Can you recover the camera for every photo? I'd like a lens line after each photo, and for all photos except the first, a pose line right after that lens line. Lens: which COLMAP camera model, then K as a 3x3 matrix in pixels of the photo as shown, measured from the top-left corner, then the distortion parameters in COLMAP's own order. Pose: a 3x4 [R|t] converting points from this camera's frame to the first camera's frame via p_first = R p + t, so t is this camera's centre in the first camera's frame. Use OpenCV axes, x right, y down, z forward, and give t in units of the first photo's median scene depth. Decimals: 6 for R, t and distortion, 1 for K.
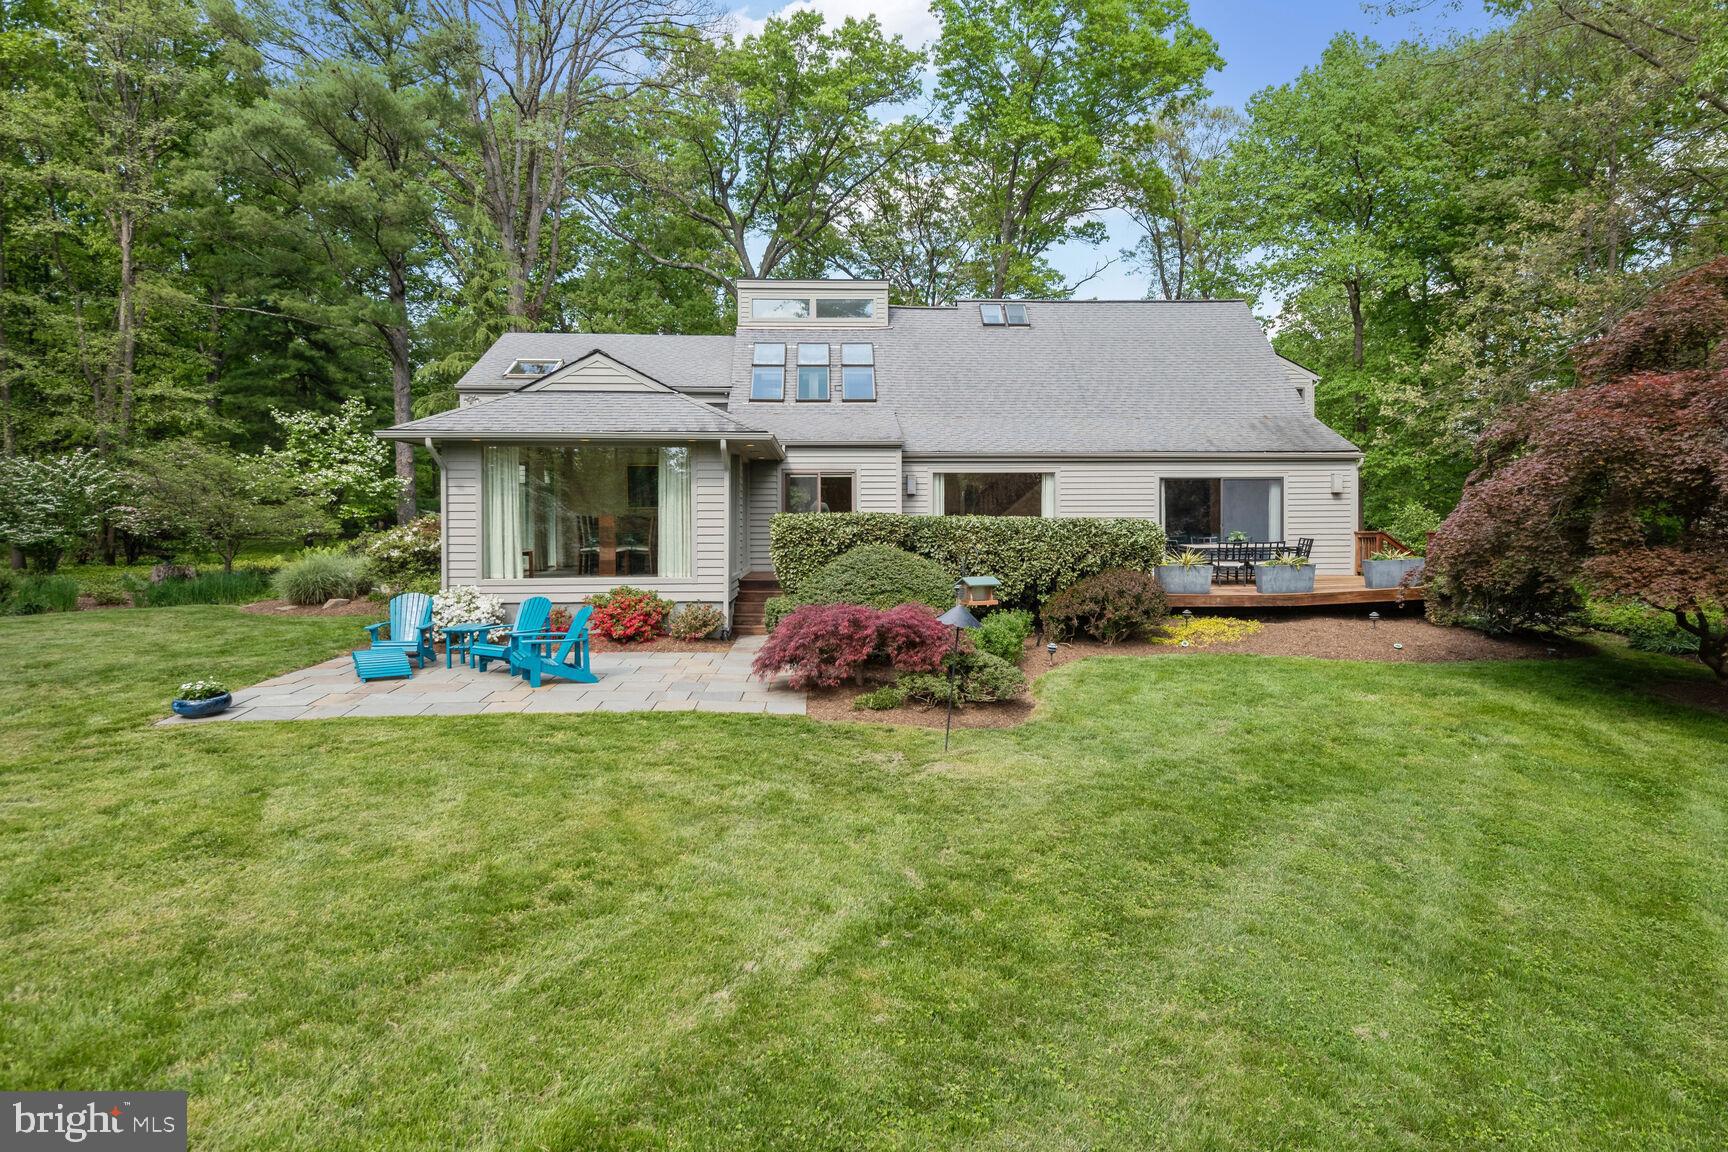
lens RADIAL K [[1140.1, 0, 868.2], [0, 1140.1, 547.1], [0, 0, 1]] dist [0.027558, -0.000028]
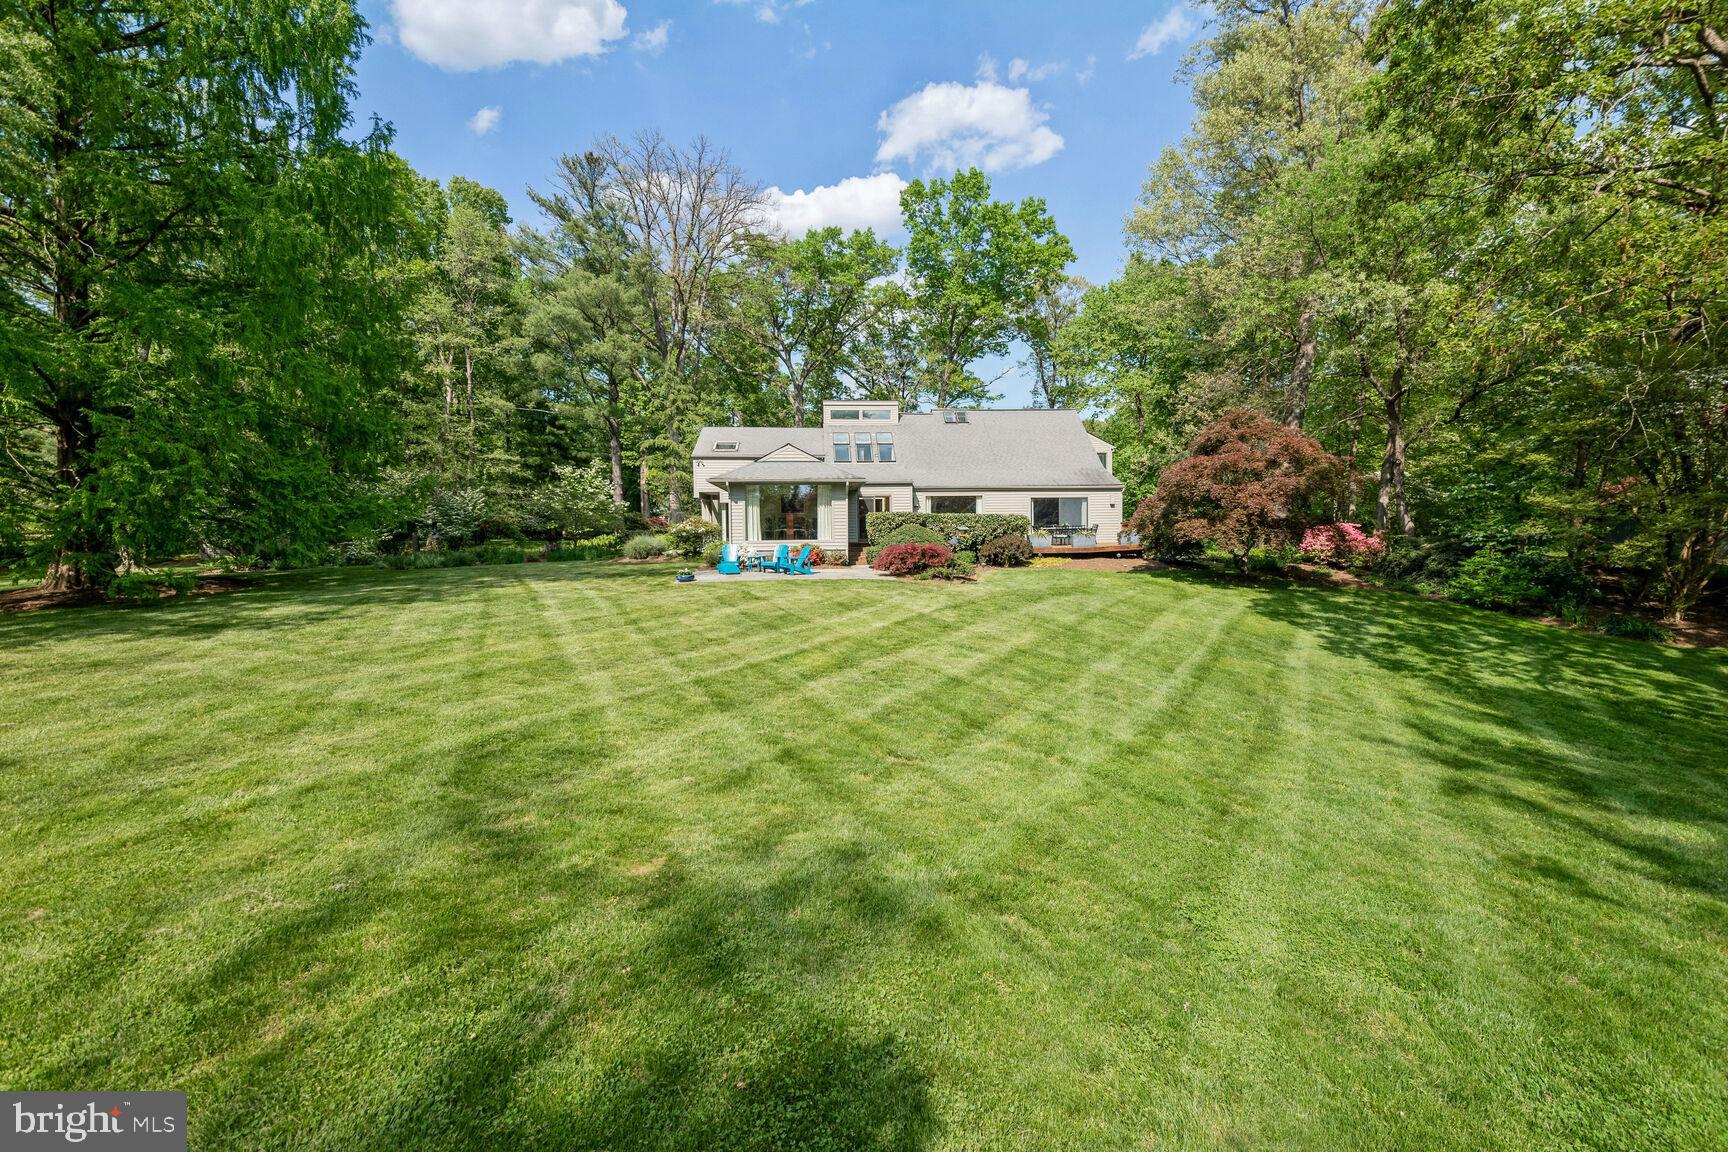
lens RADIAL K [[817.8, 0, 864.0], [0, 817.8, 576.0], [0, 0, 1]] dist [0.002539, 0.000228]
pose [[0.999625, -0.009260, 0.025753, -0.098162], [0.008597, 0.999632, 0.025730, 0.043253], [-0.025981, -0.025499, 0.999337, -0.523786]]
